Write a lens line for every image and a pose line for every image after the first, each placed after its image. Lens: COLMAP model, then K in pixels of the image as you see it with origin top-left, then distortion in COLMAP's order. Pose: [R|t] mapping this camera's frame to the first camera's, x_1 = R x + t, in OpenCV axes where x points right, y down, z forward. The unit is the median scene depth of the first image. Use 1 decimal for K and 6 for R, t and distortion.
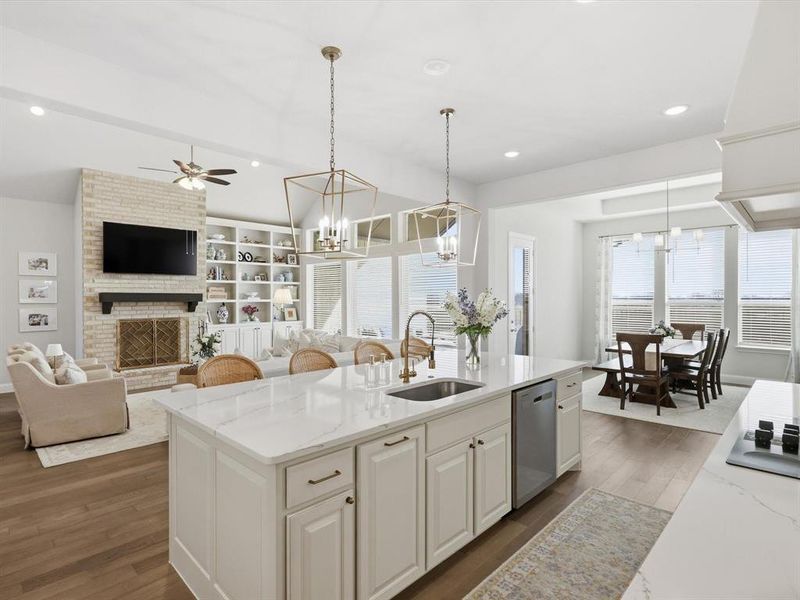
lens RADIAL K [[417.5, 0, 399.6], [0, 417.5, 299.2], [0, 0, 1]] dist [-0.001483, -0.000829]
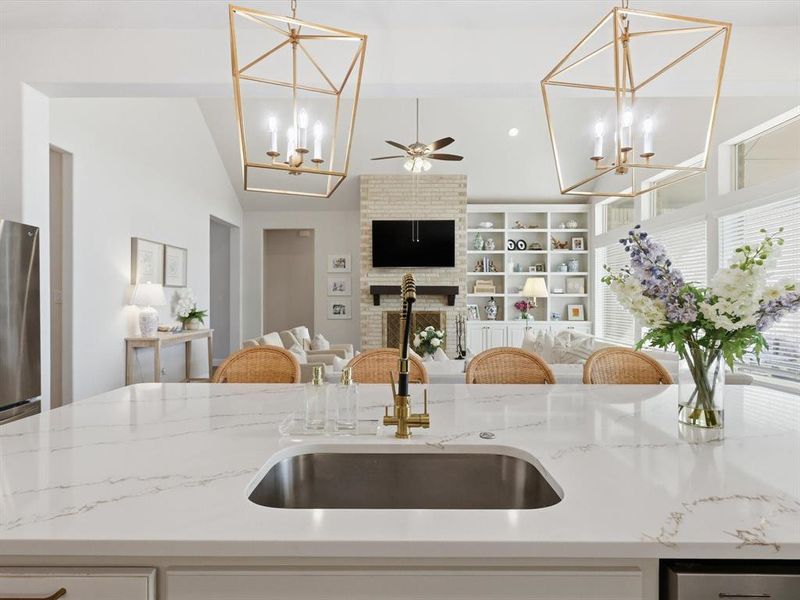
lens RADIAL K [[421.9, 0, 399.4], [0, 421.9, 299.0], [0, 0, 1]] dist [0.000433, 0.000820]
pose [[0.689389, 0.000363, -0.724391, 0.119687], [-0.006246, 0.999966, -0.005444, 0.021531], [0.724364, 0.008277, 0.689368, 0.253062]]
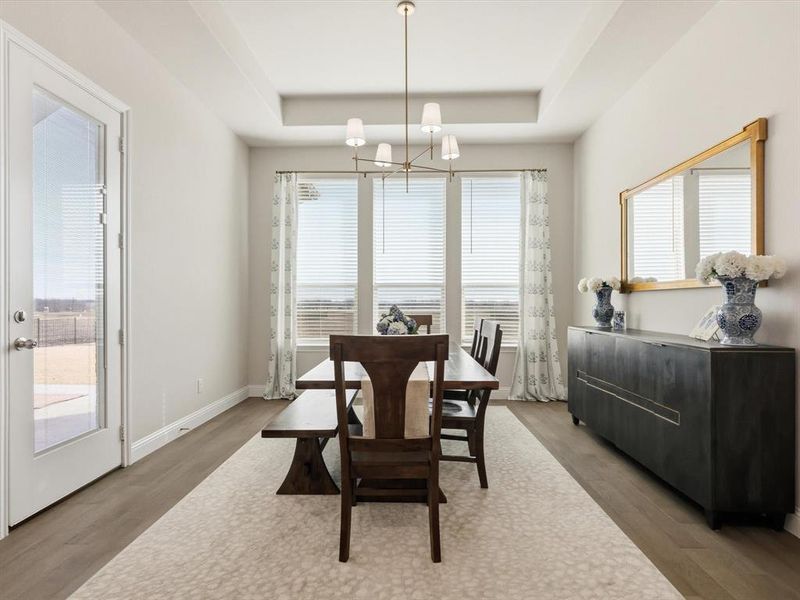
lens RADIAL K [[421.9, 0, 399.4], [0, 421.9, 299.0], [0, 0, 1]] dist [0.000433, 0.000820]
pose [[0.741331, 0.006712, 0.671106, 0.267752], [0.002667, 0.999913, -0.012946, 0.045661], [-0.671134, 0.011387, 0.741248, 0.570092]]
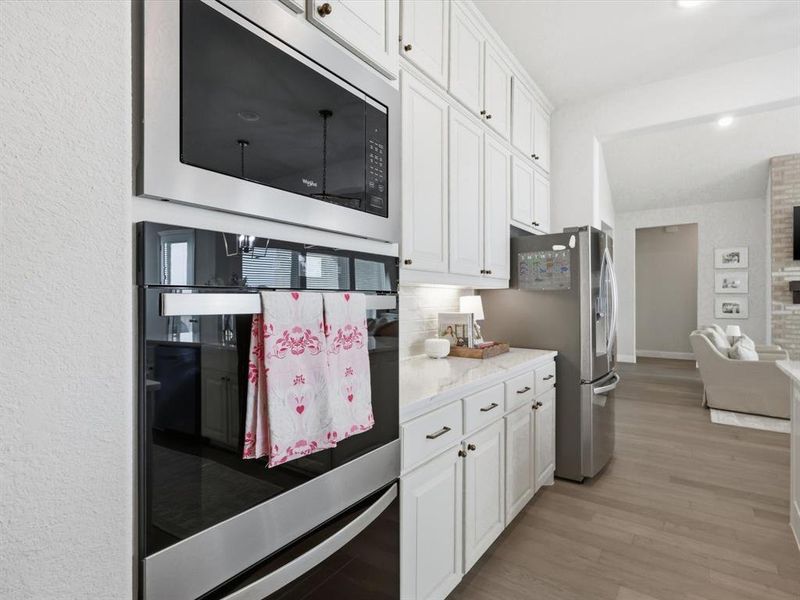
lens RADIAL K [[421.9, 0, 399.4], [0, 421.9, 299.0], [0, 0, 1]] dist [0.000433, 0.000820]
pose [[0.146284, 0.001238, -0.989242, 0.100016], [-0.006225, 0.999981, 0.000331, 0.026698], [0.989223, 0.006110, 0.146289, -0.030095]]
